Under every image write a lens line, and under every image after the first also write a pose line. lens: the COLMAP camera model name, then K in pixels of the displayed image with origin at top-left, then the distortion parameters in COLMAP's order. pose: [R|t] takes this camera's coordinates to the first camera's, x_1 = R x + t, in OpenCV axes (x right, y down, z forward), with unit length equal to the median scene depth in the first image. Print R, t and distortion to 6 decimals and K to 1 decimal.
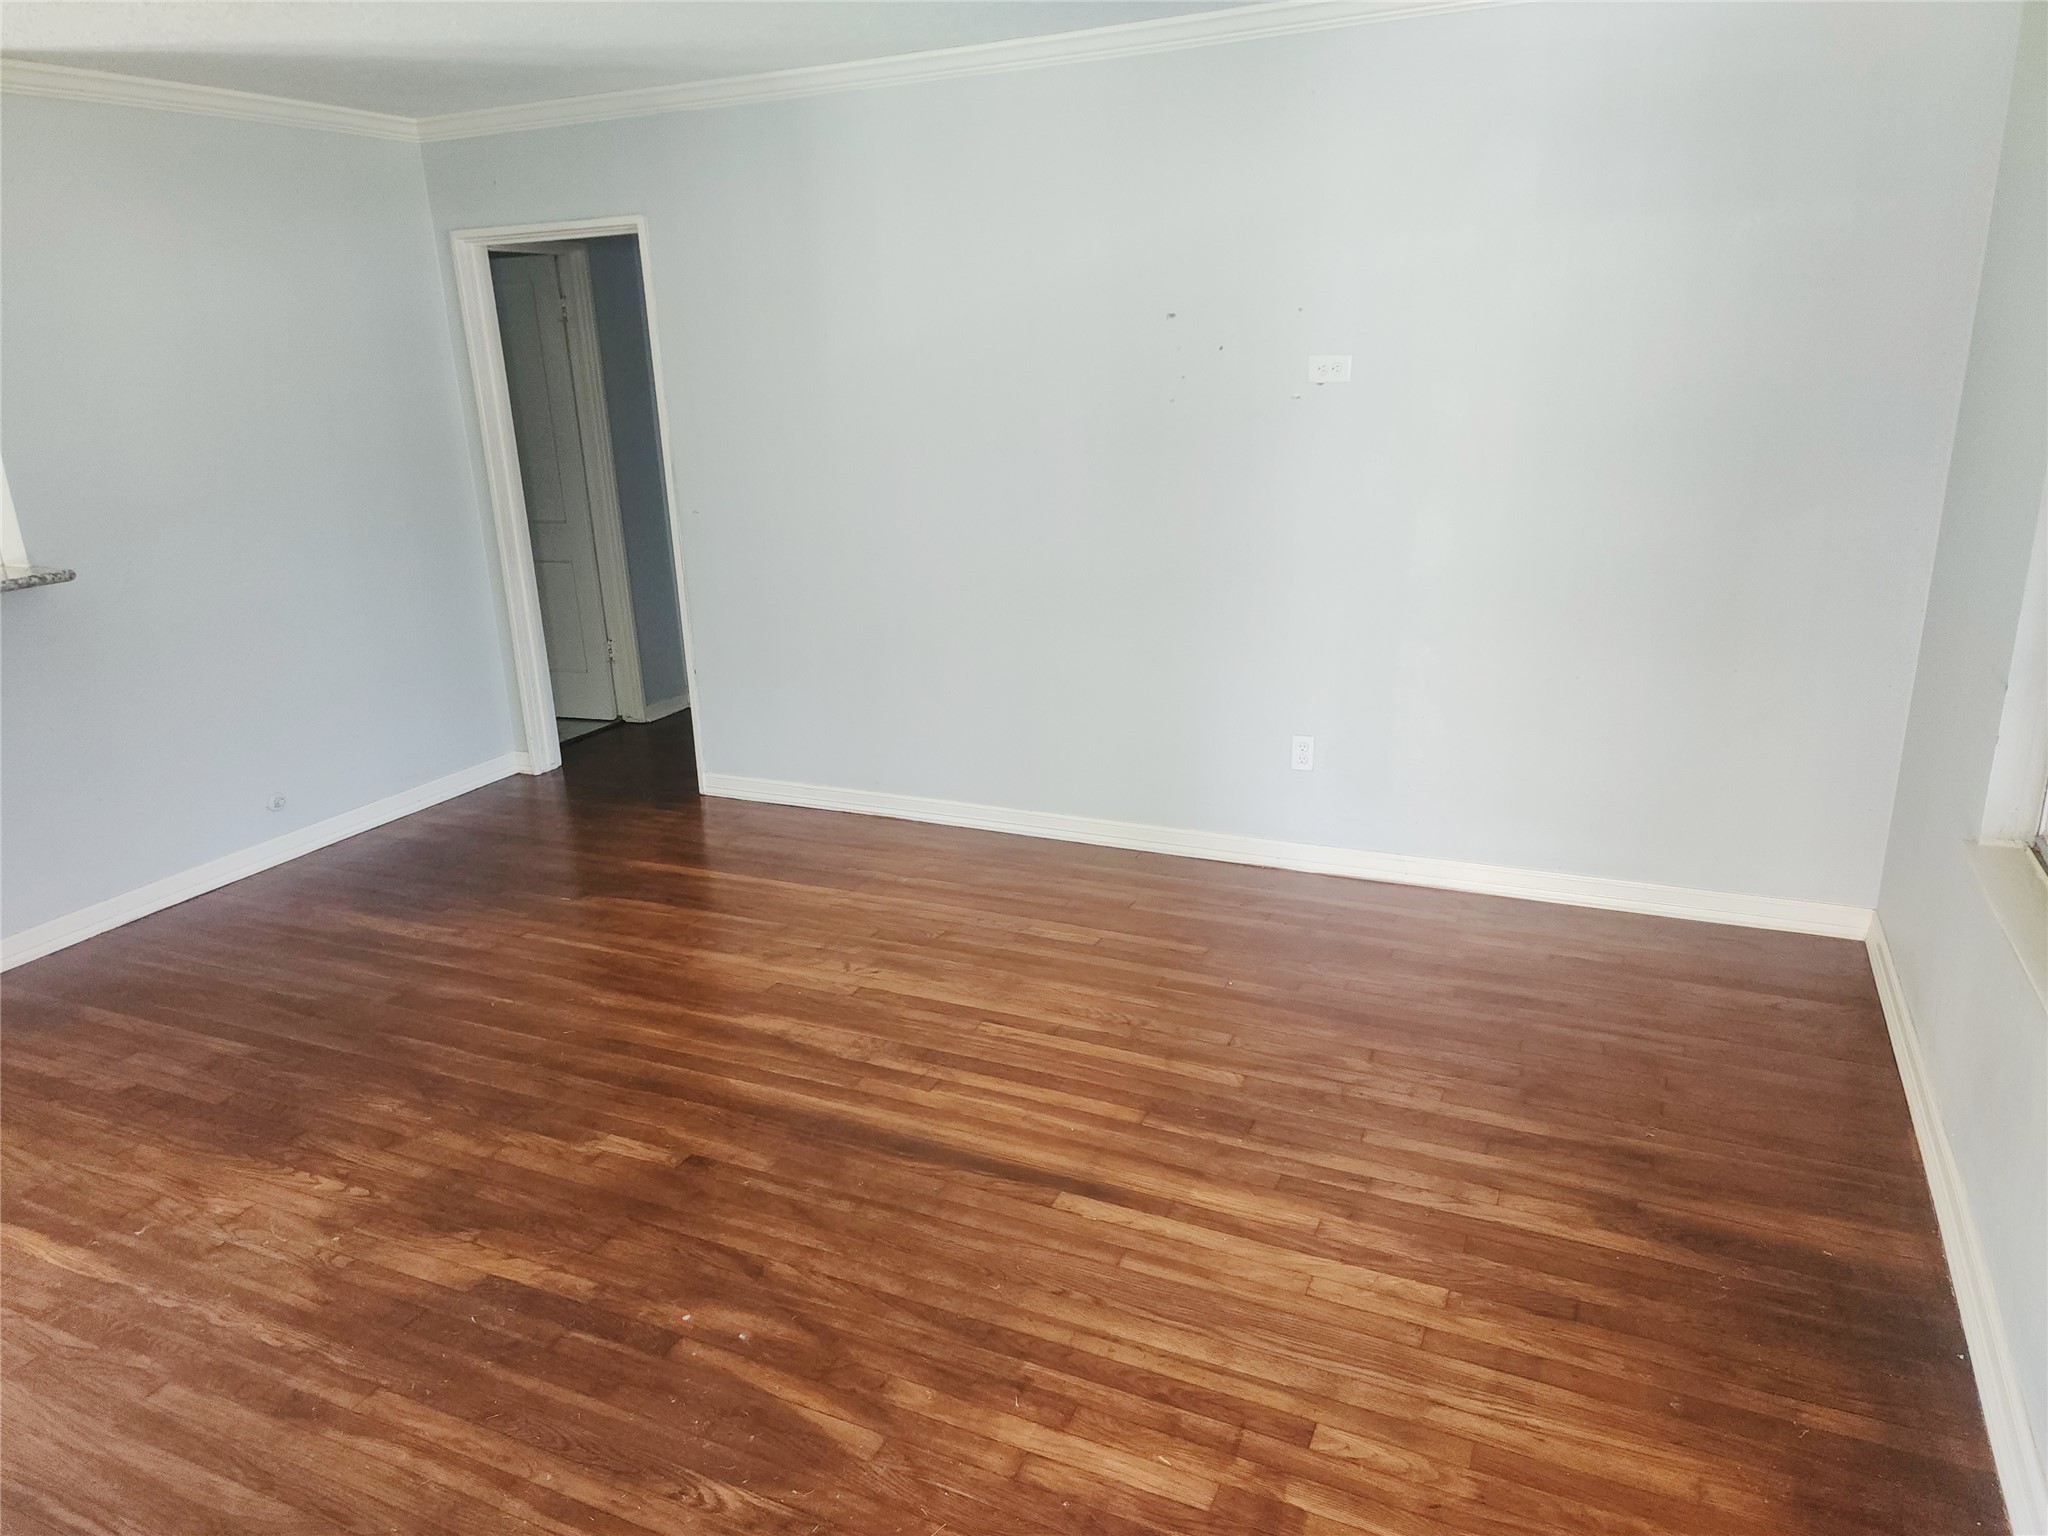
lens RADIAL K [[1382.0, 0, 1024.0], [0, 1382.0, 768.0], [0, 0, 1]] dist [0.104124, -0.083139]
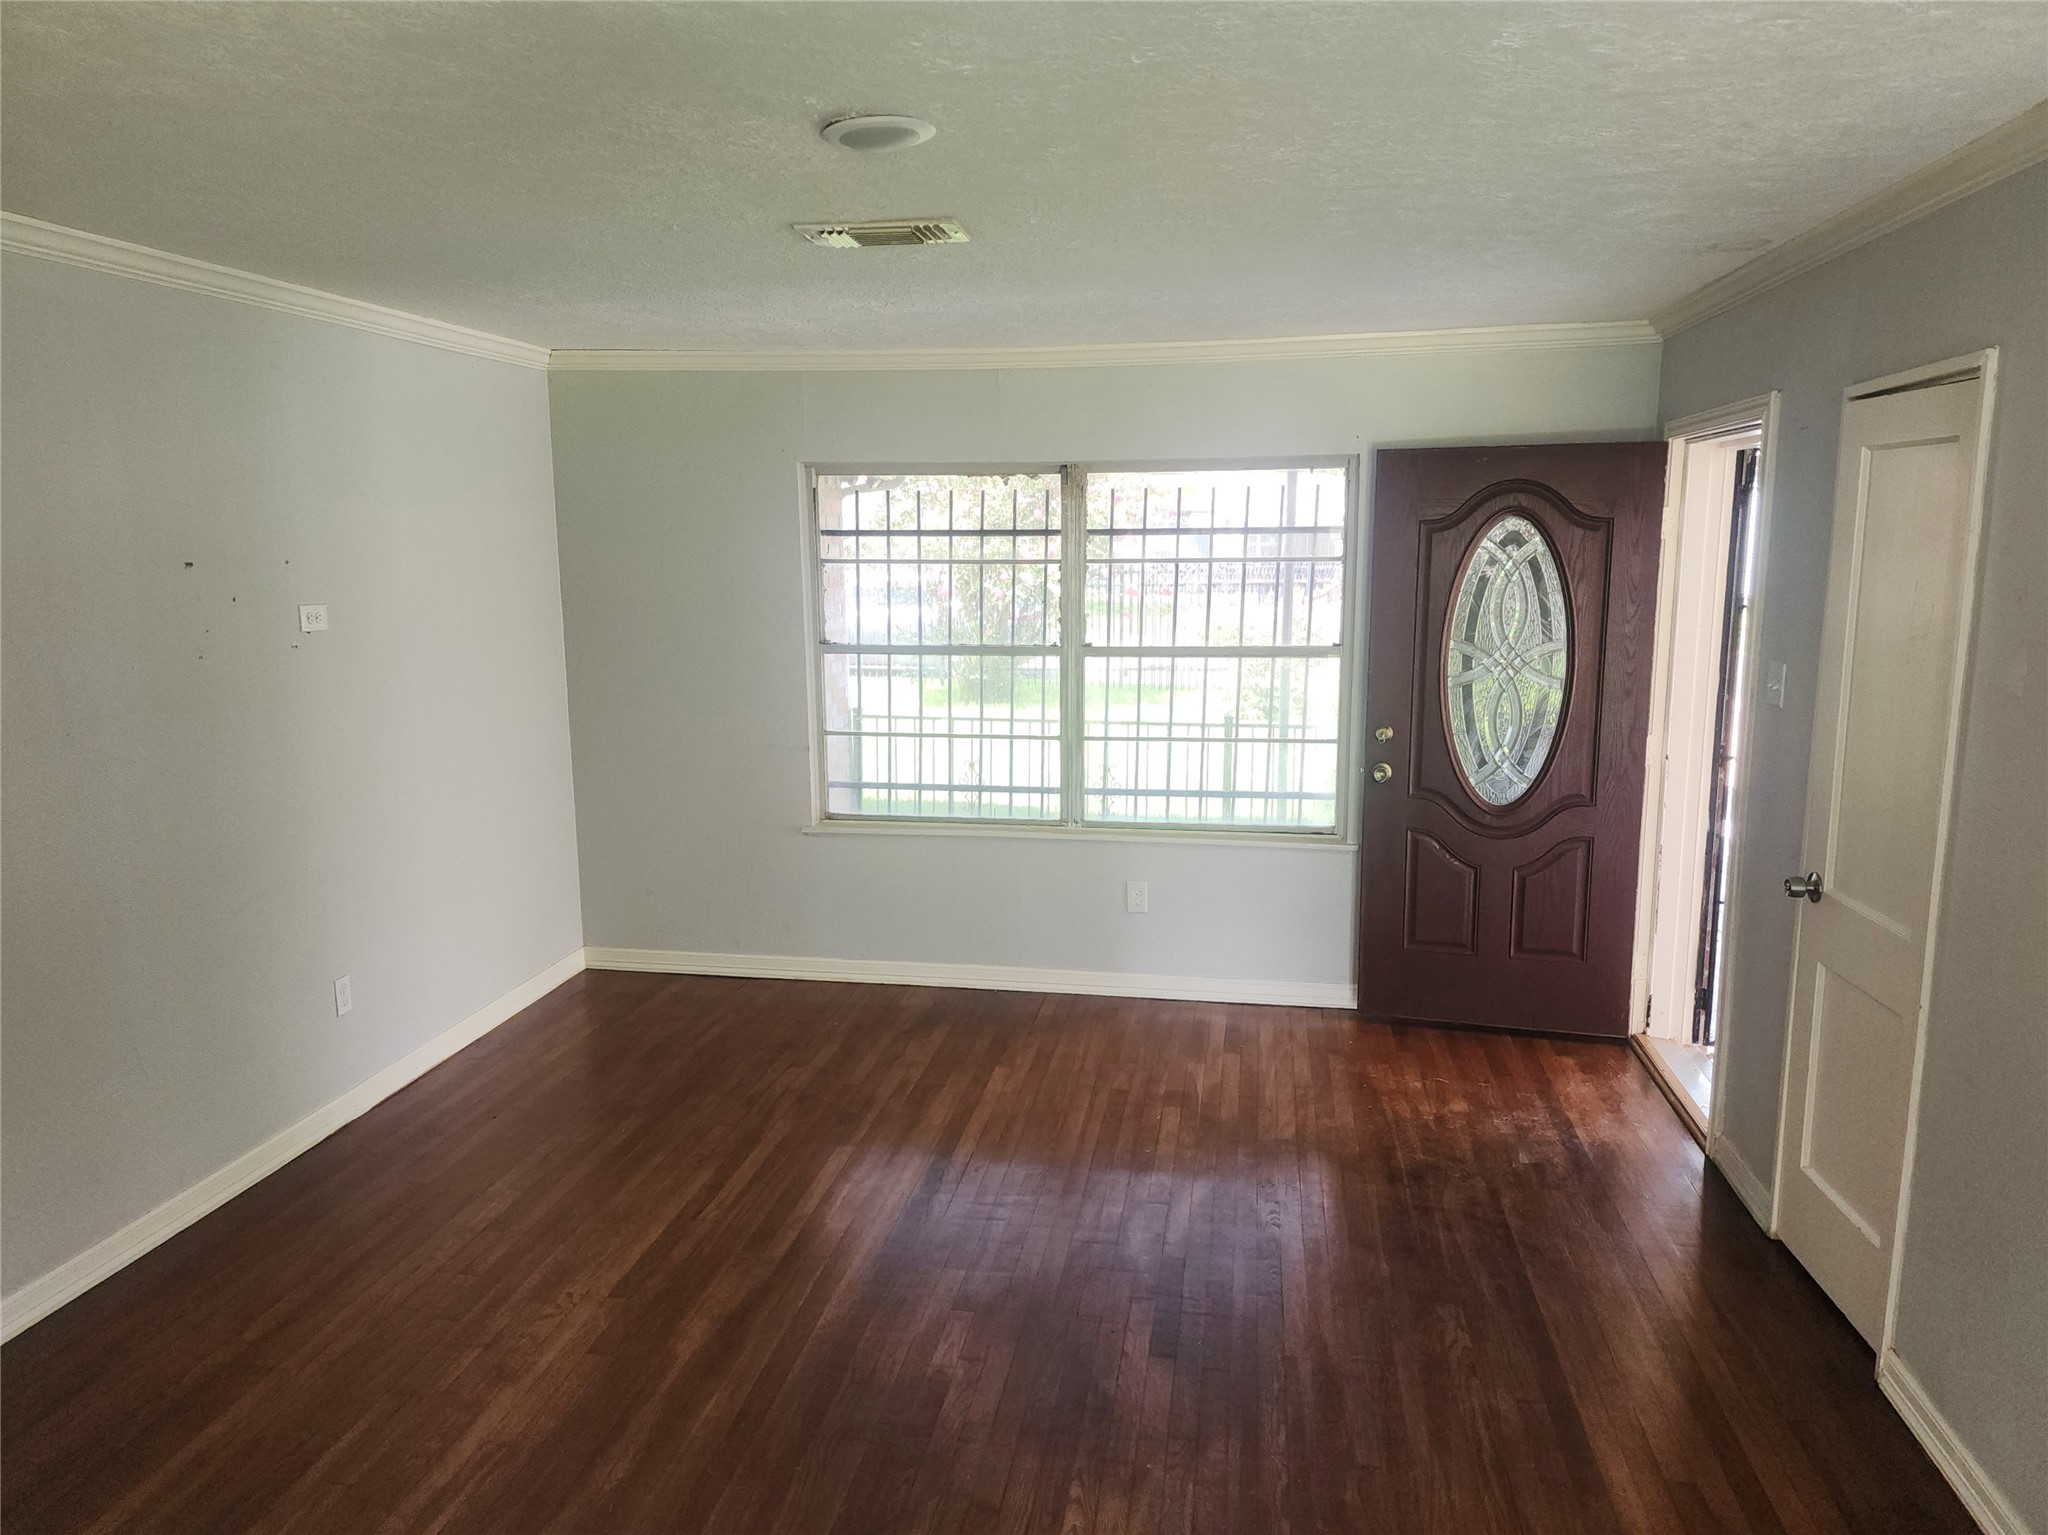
lens RADIAL K [[1382.0, 0, 1024.0], [0, 1382.0, 767.5], [0, 0, 1]] dist [0.104124, -0.083139]
pose [[-0.259671, -0.119698, 0.958250, -1.080134], [0.297615, 0.934070, 0.197327, -0.271486], [-0.918693, 0.336430, -0.206927, 0.901959]]
